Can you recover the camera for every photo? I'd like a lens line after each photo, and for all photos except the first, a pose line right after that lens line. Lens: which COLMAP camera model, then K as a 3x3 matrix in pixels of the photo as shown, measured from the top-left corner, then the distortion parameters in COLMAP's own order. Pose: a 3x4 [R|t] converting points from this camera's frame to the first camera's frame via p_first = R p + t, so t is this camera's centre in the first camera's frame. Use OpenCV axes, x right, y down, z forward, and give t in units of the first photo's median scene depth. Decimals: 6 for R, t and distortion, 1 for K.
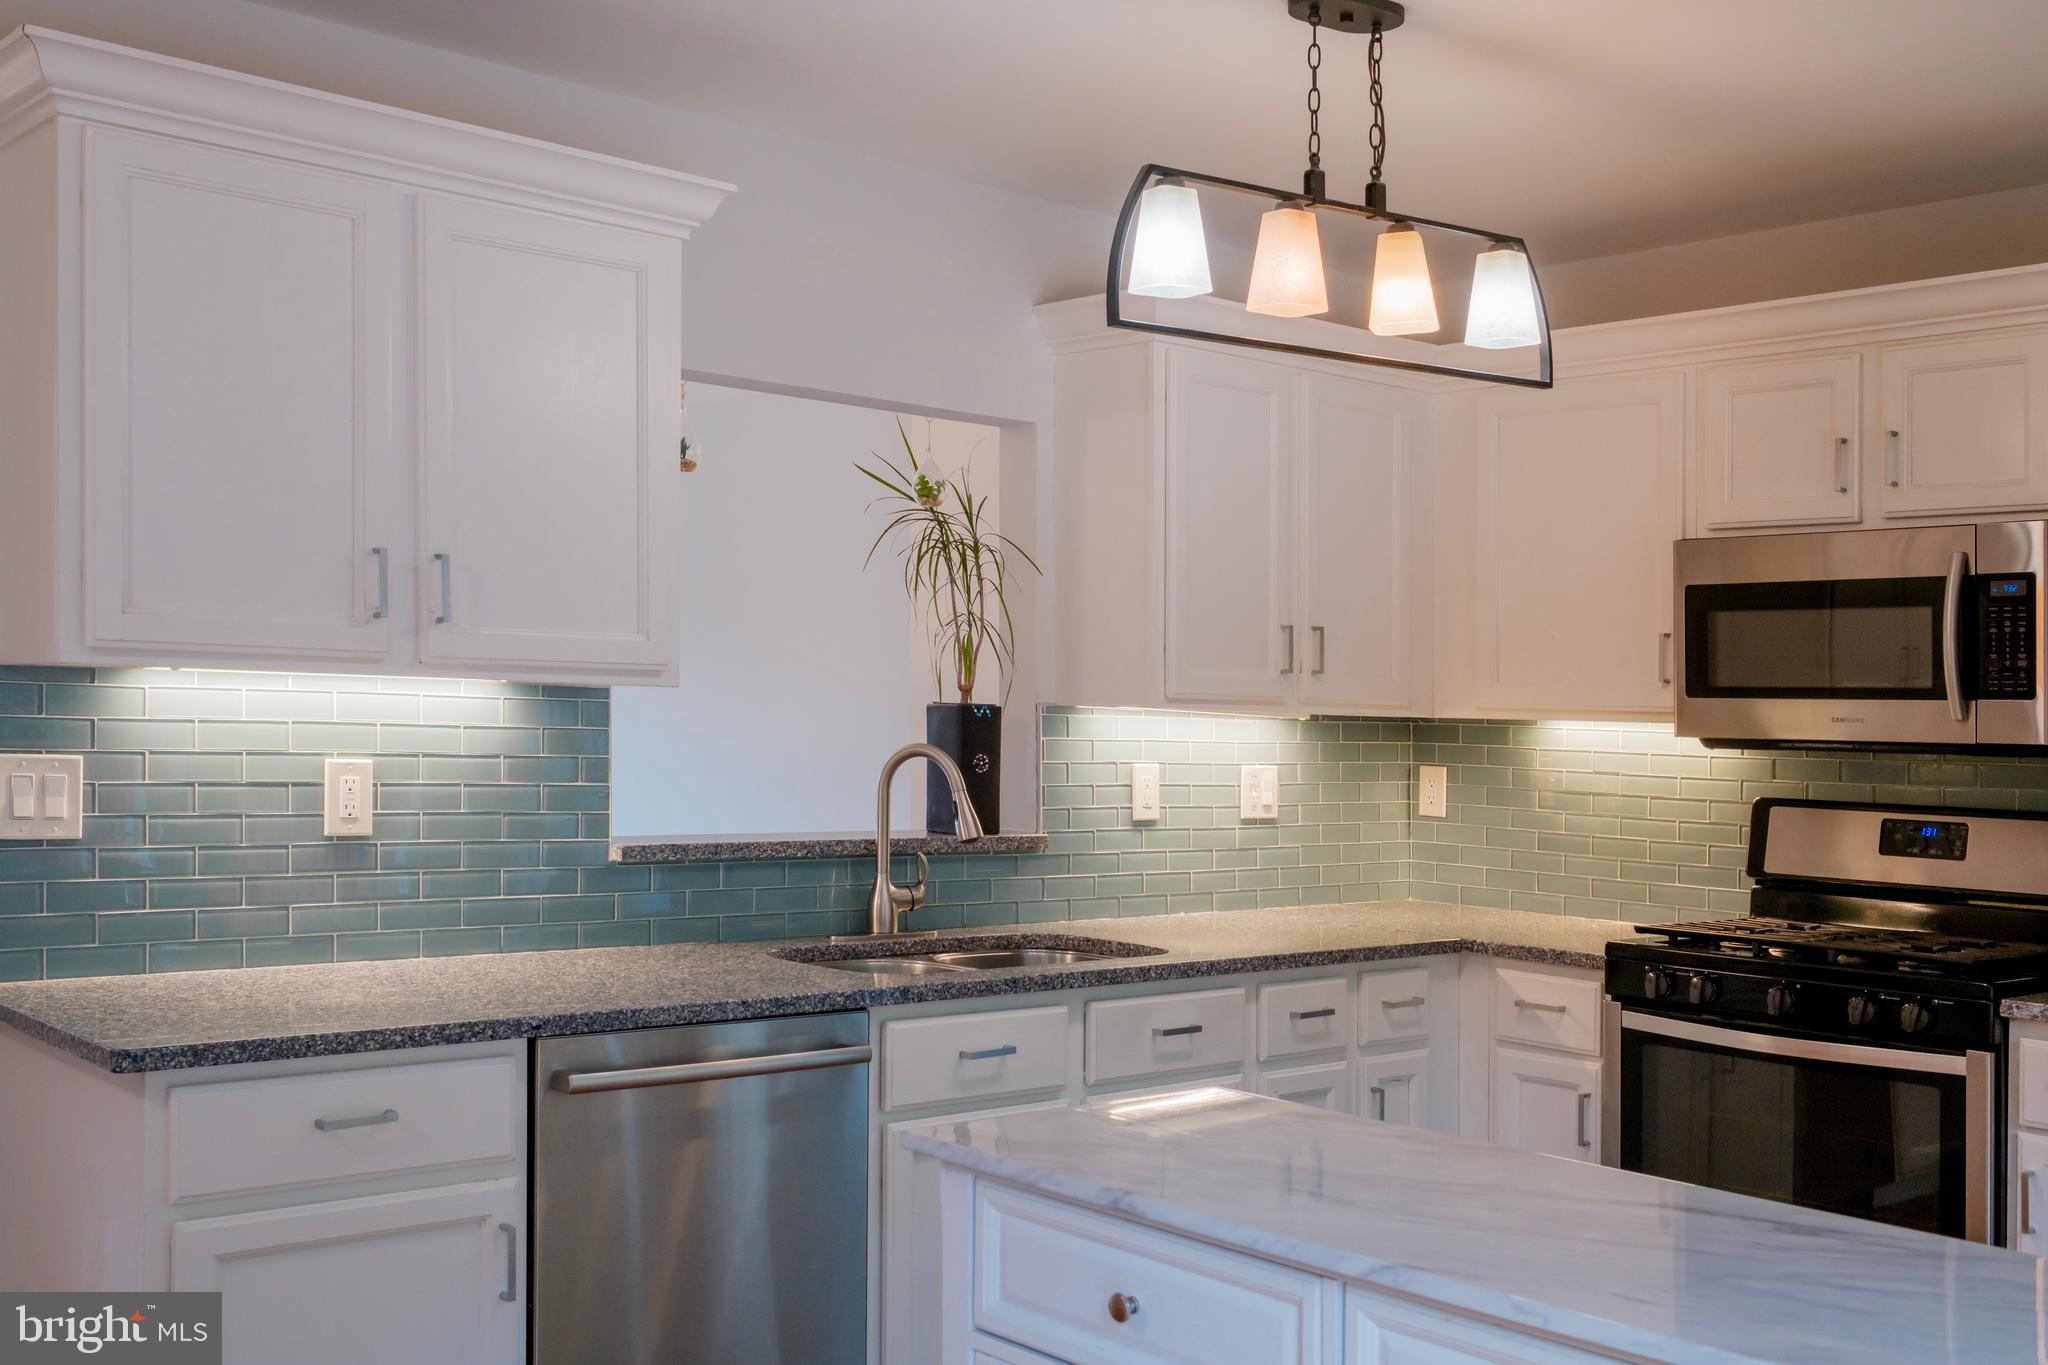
lens RADIAL K [[2092.4, 0, 1026.4], [0, 2092.4, 694.1], [0, 0, 1]] dist [-0.002024, -0.004652]
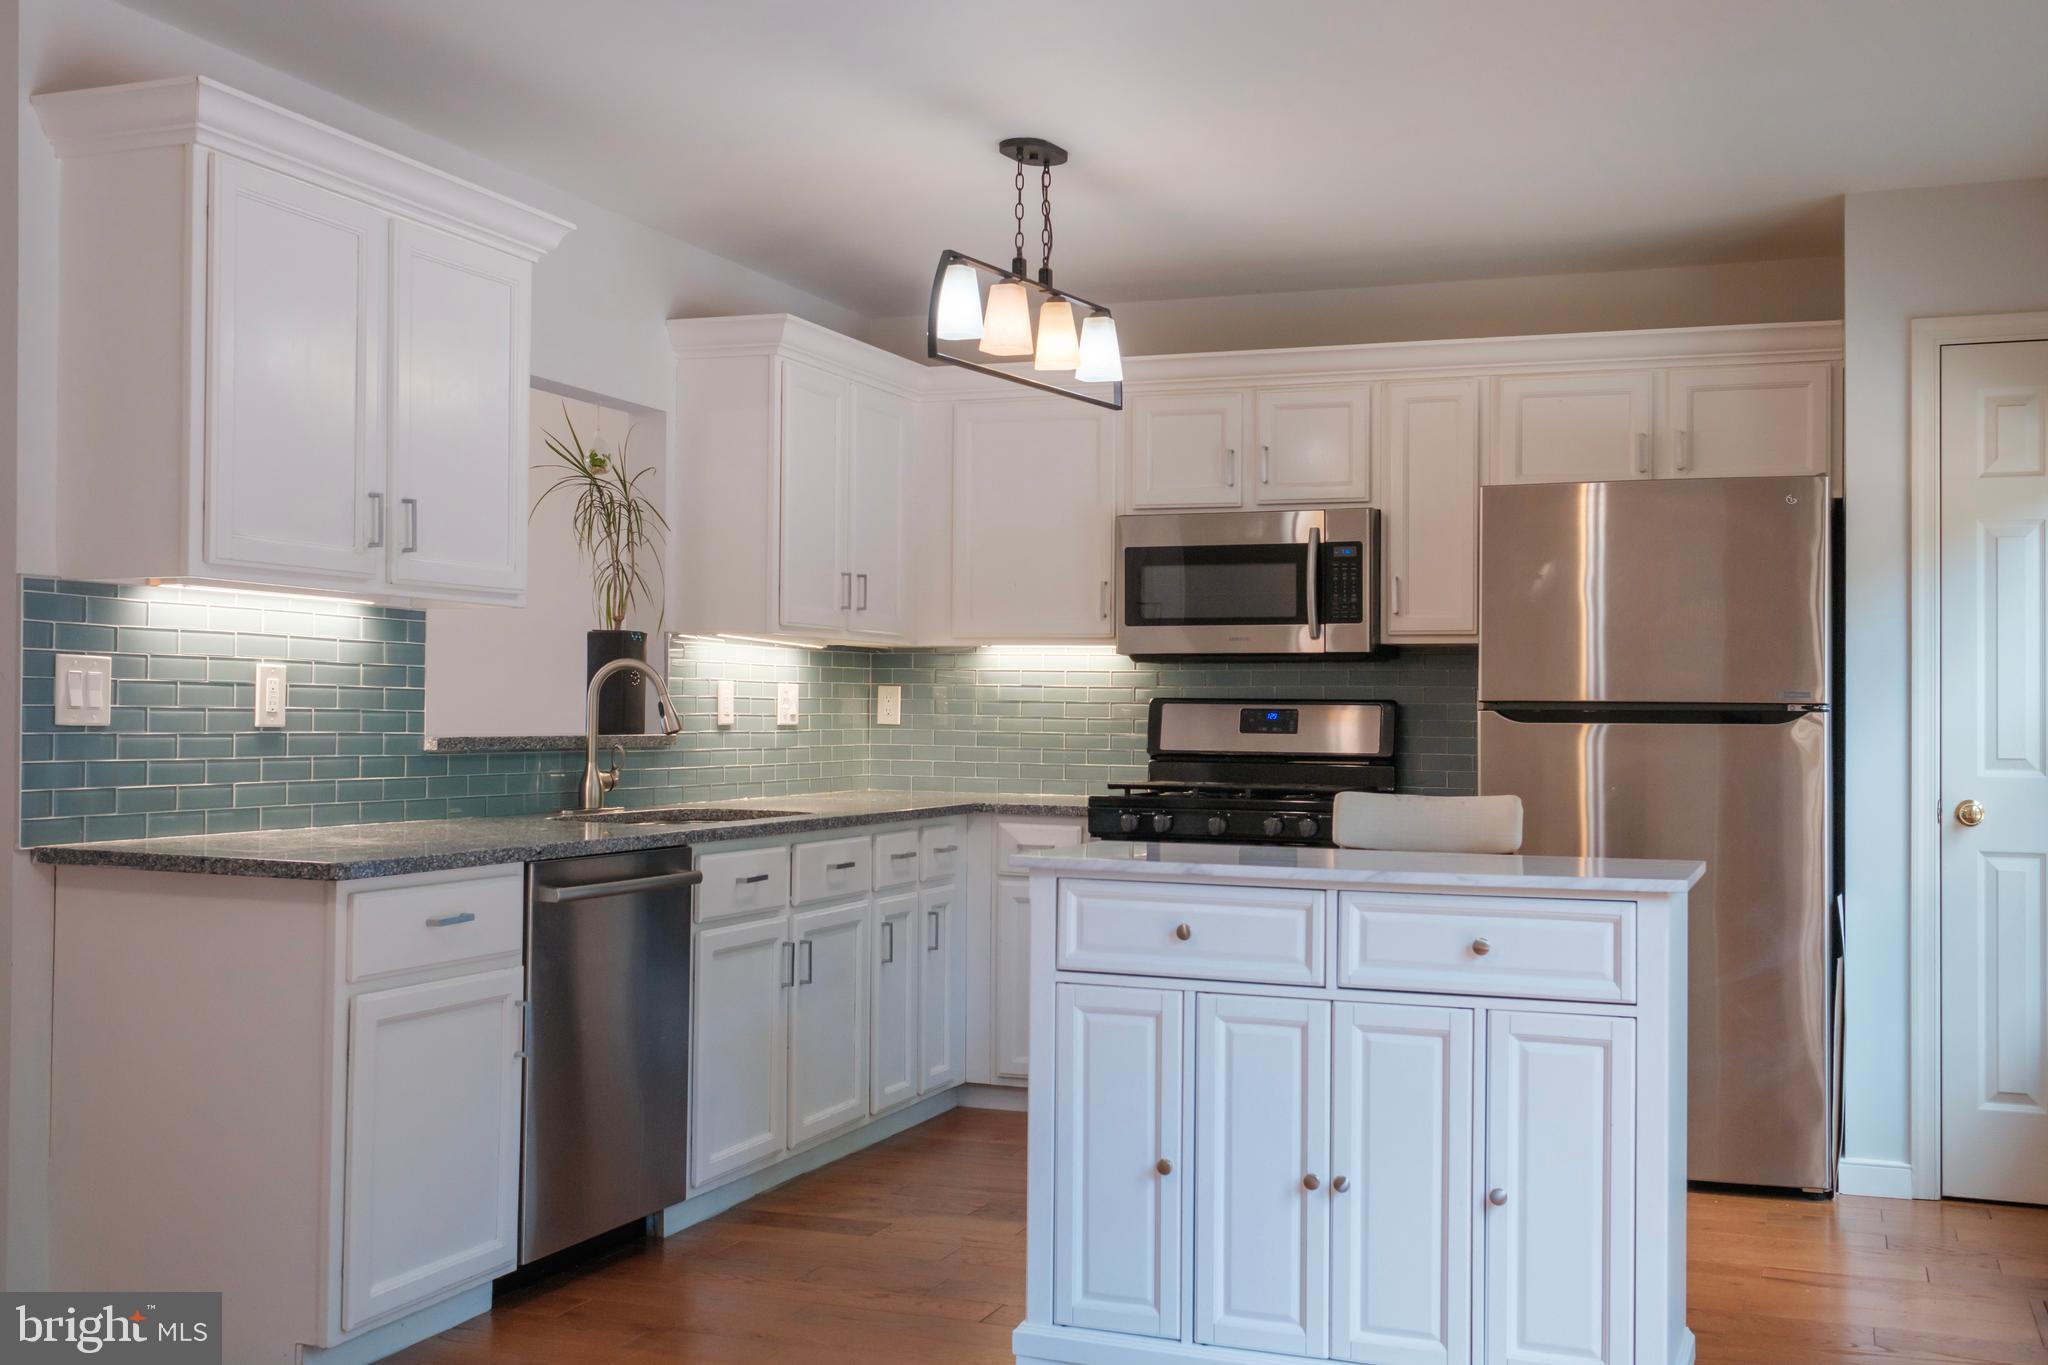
lens RADIAL K [[2069.0, 0, 1000.9], [0, 2069.0, 671.7], [0, 0, 1]] dist [0.000439, 0.012170]
pose [[0.894942, -0.008052, 0.446109, -0.433671], [0.008443, 0.999964, 0.001112, 0.033860], [-0.446102, 0.002772, 0.894978, -0.250298]]
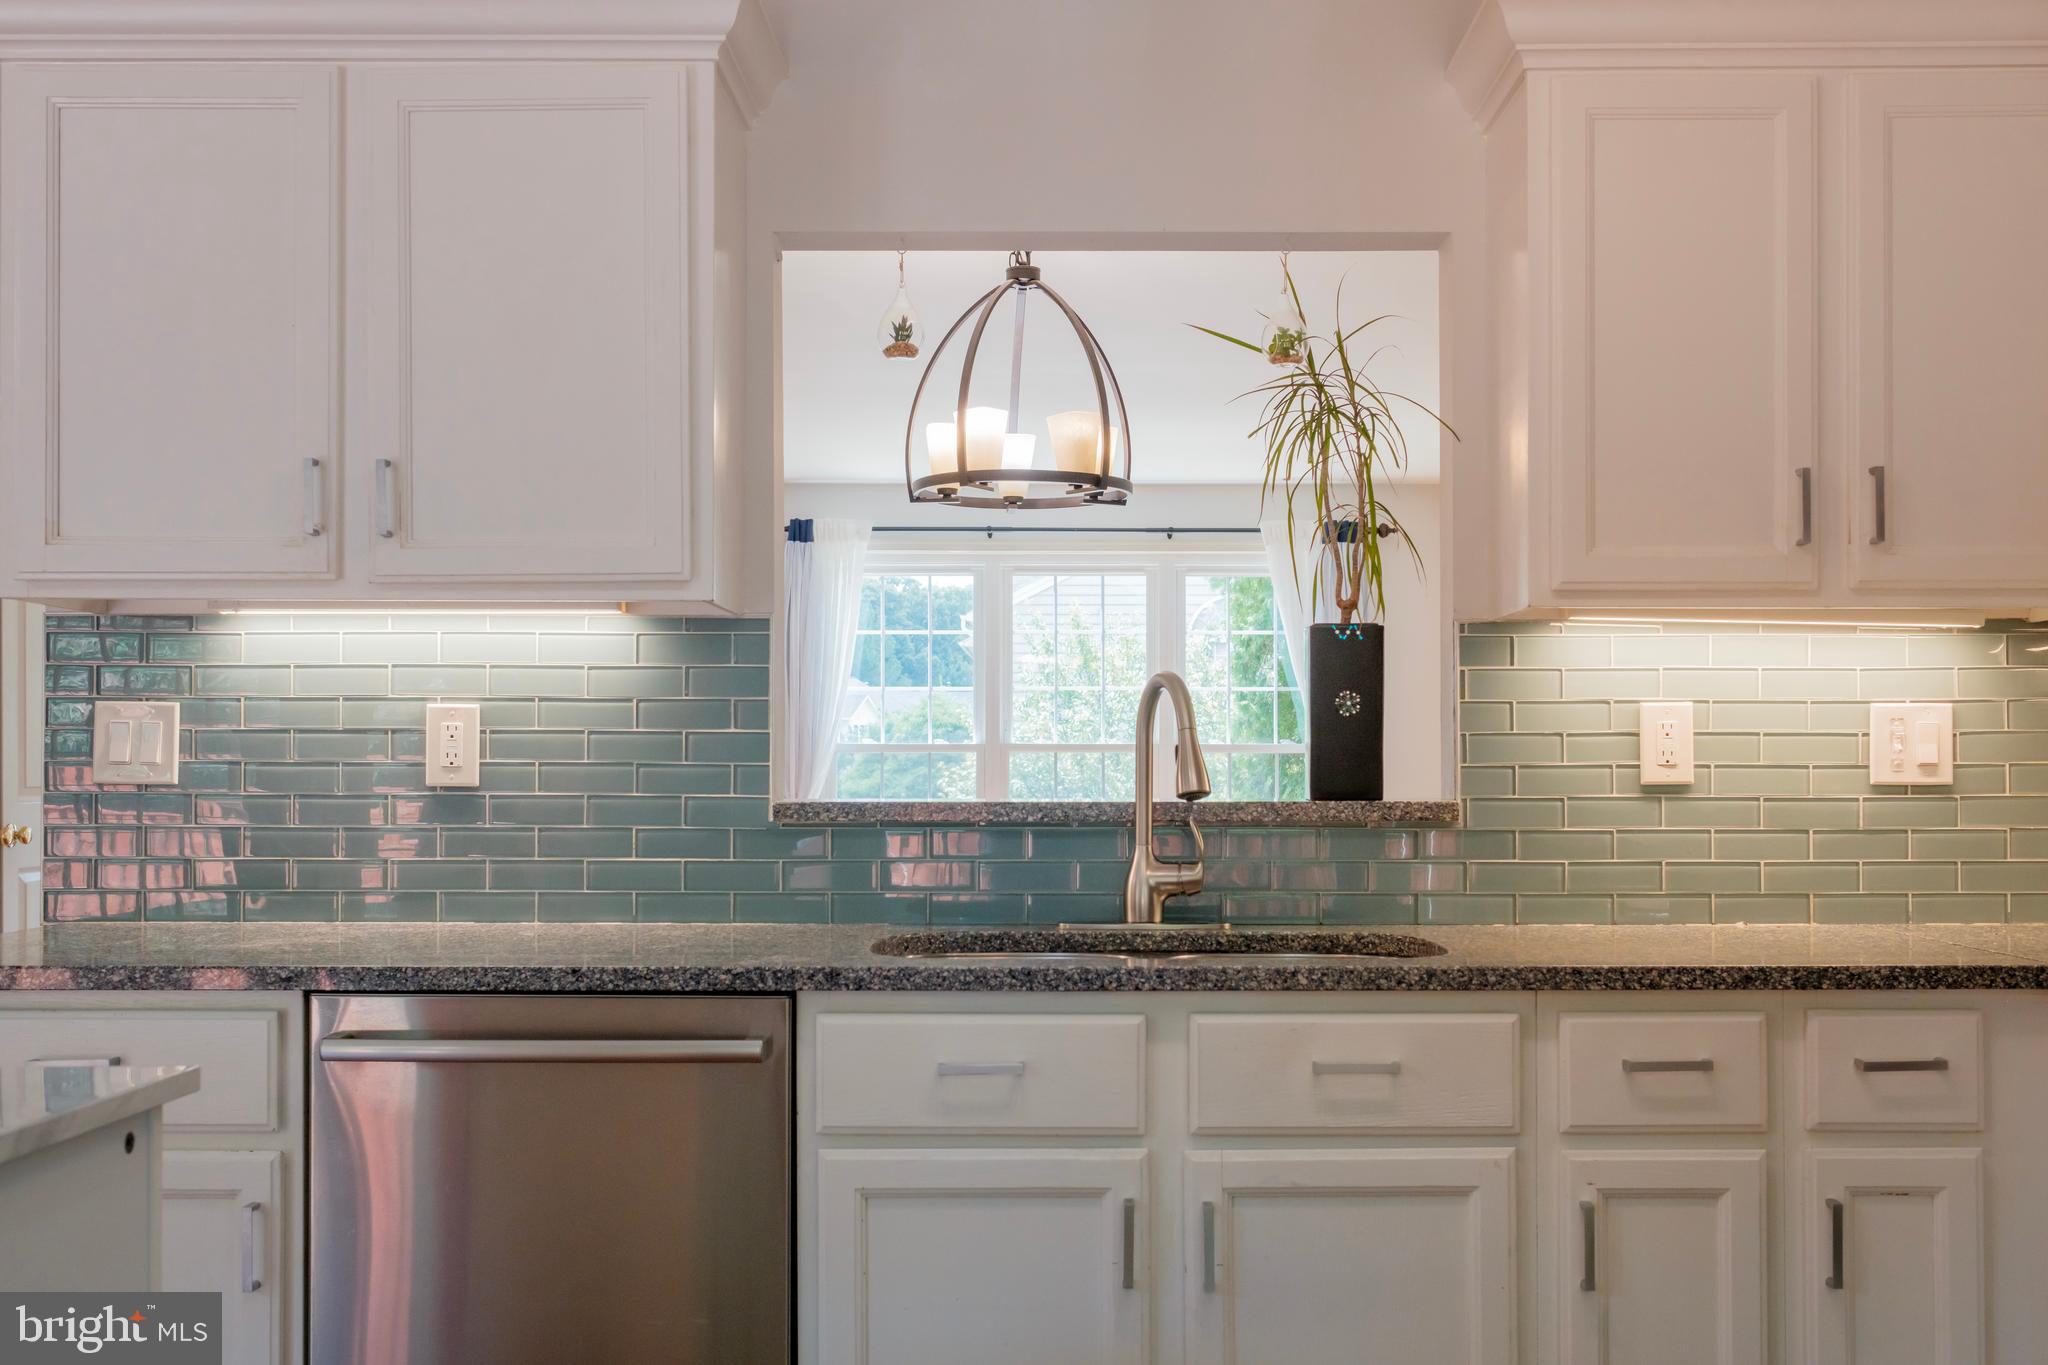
lens RADIAL K [[2077.1, 0, 1026.7], [0, 2077.1, 765.4], [0, 0, 1]] dist [-0.002829, -0.000941]
pose [[0.741636, -0.028652, -0.670190, 0.434798], [0.027879, 0.999541, -0.011882, 0.068787], [0.670222, -0.009872, 0.742095, 0.436458]]
